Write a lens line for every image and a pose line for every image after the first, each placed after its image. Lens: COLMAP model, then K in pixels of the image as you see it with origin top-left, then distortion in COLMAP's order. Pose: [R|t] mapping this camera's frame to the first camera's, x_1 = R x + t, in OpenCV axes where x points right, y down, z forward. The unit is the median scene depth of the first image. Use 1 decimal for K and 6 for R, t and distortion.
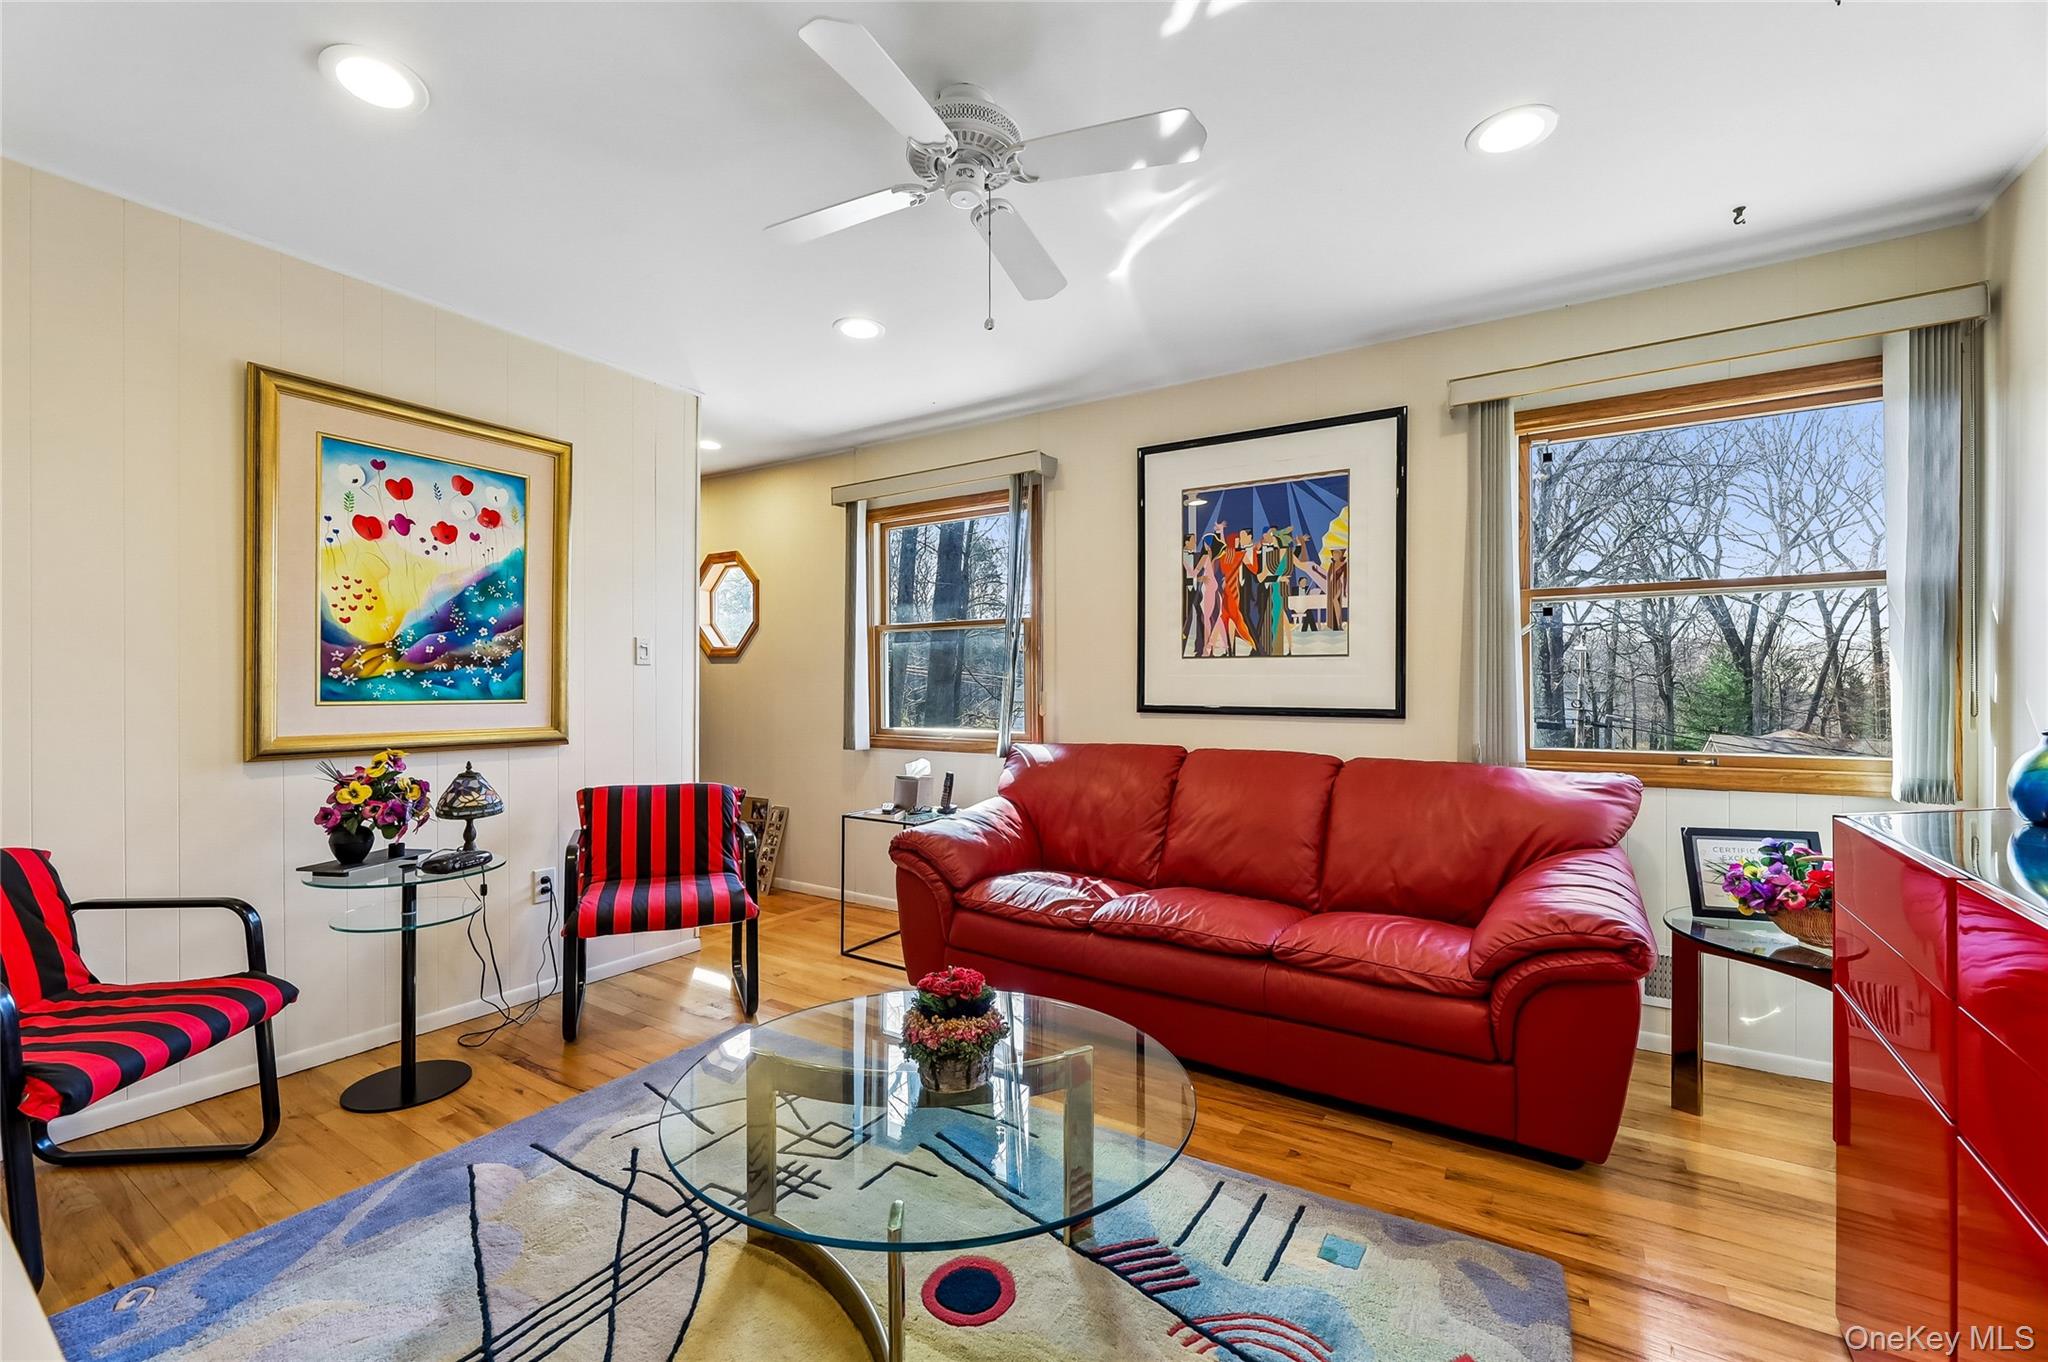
lens RADIAL K [[838.7, 0, 1006.4], [0, 838.7, 686.6], [0, 0, 1]] dist [-0.001618, -0.001223]
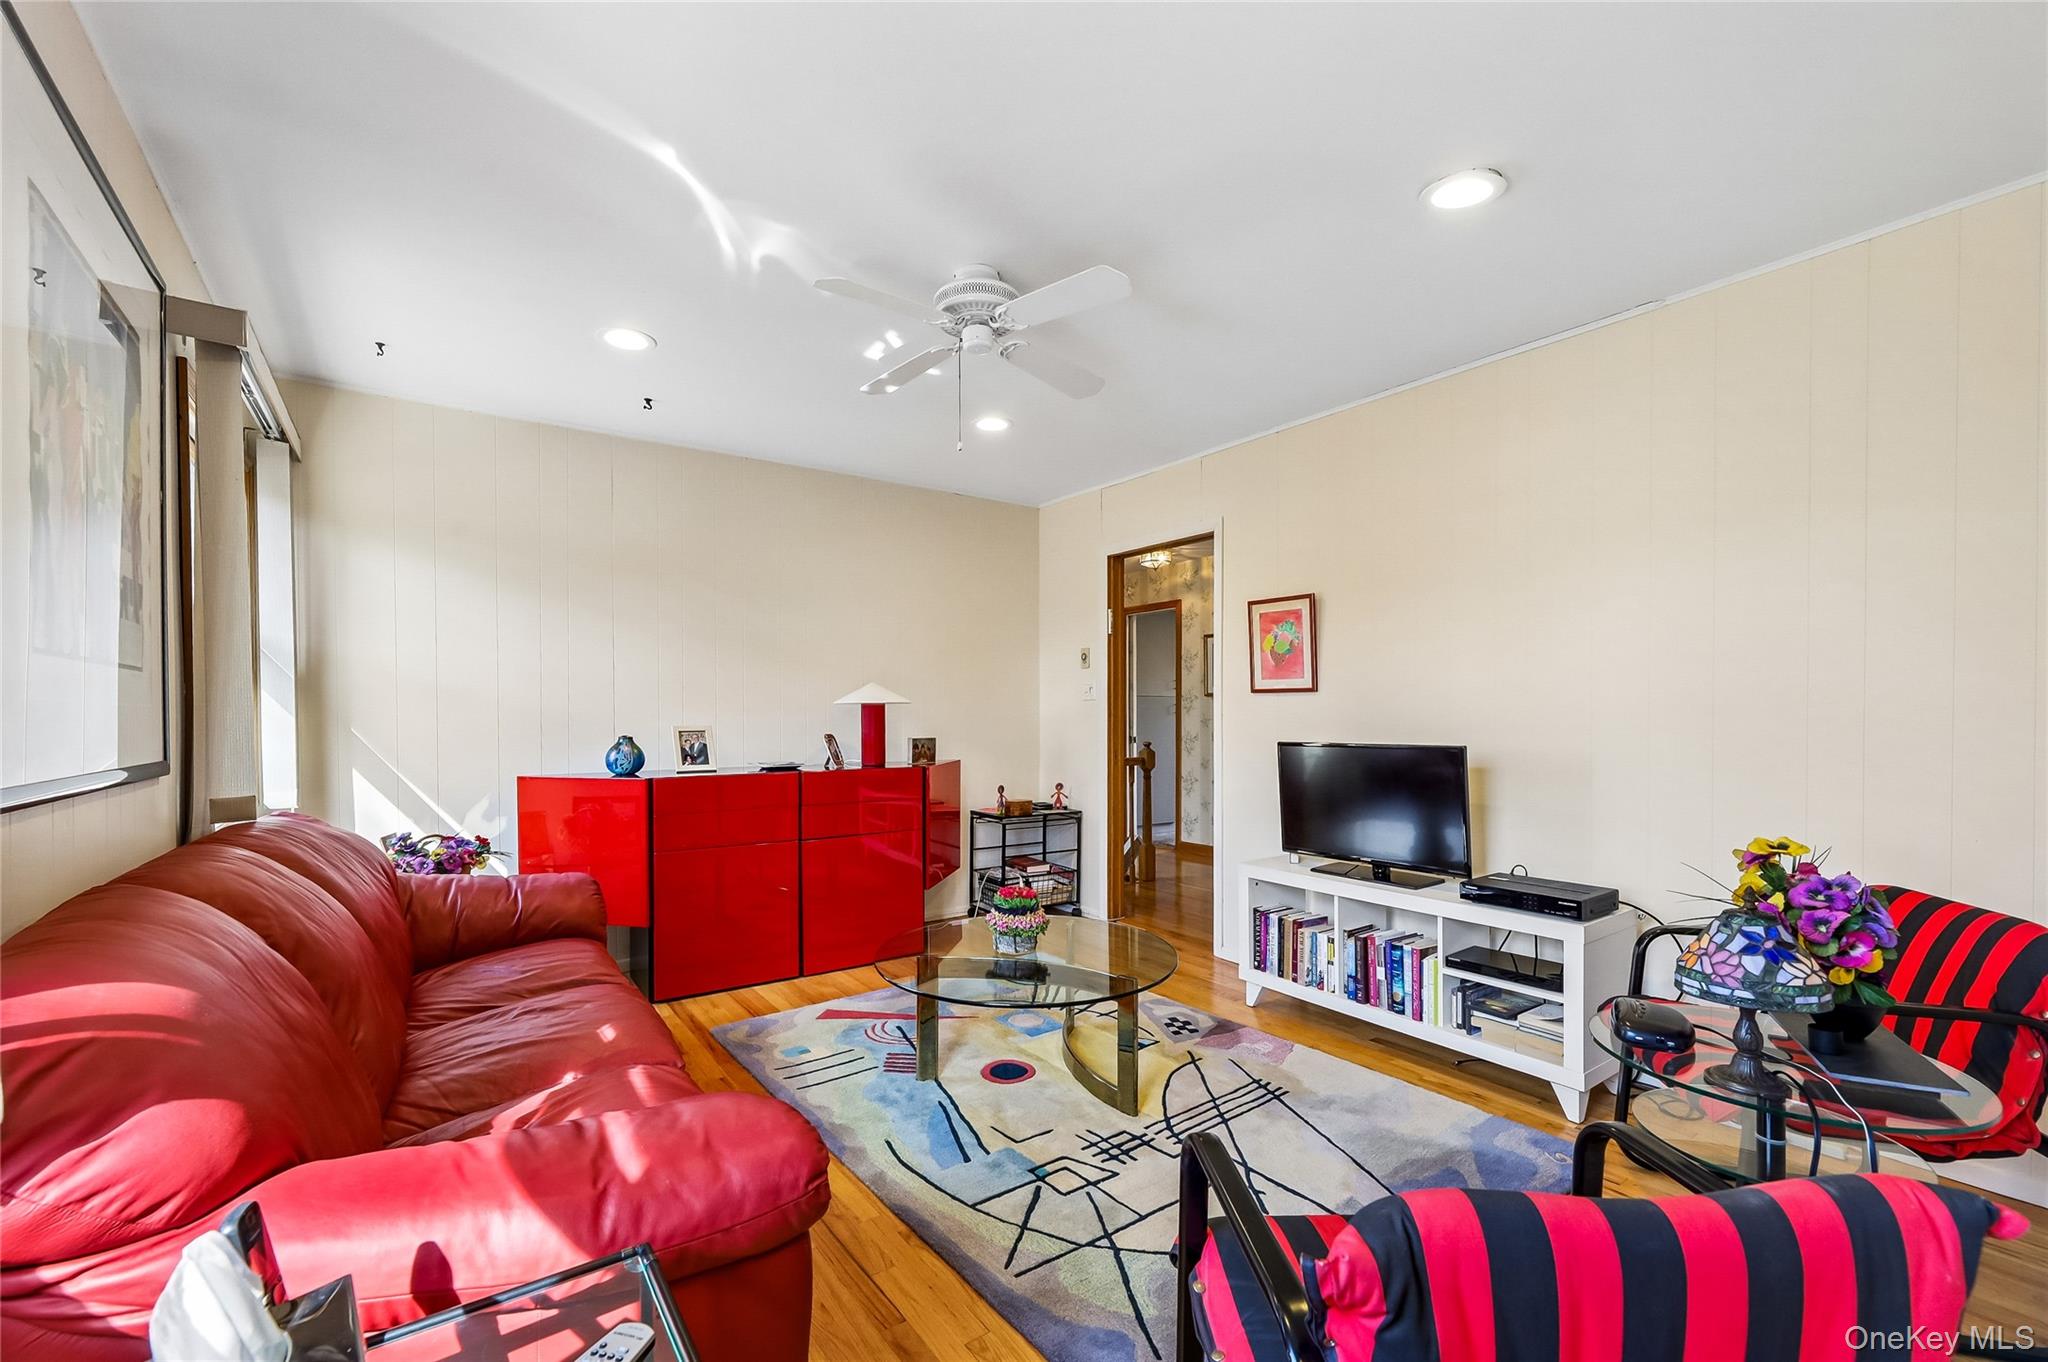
lens RADIAL K [[838.7, 0, 1026.1], [0, 838.7, 700.0], [0, 0, 1]] dist [-0.001618, -0.001223]
pose [[-0.934737, -0.002687, 0.355331, -0.567053], [-0.006077, 0.999946, -0.008424, -0.028027], [-0.355290, -0.010034, -0.934702, 2.144244]]
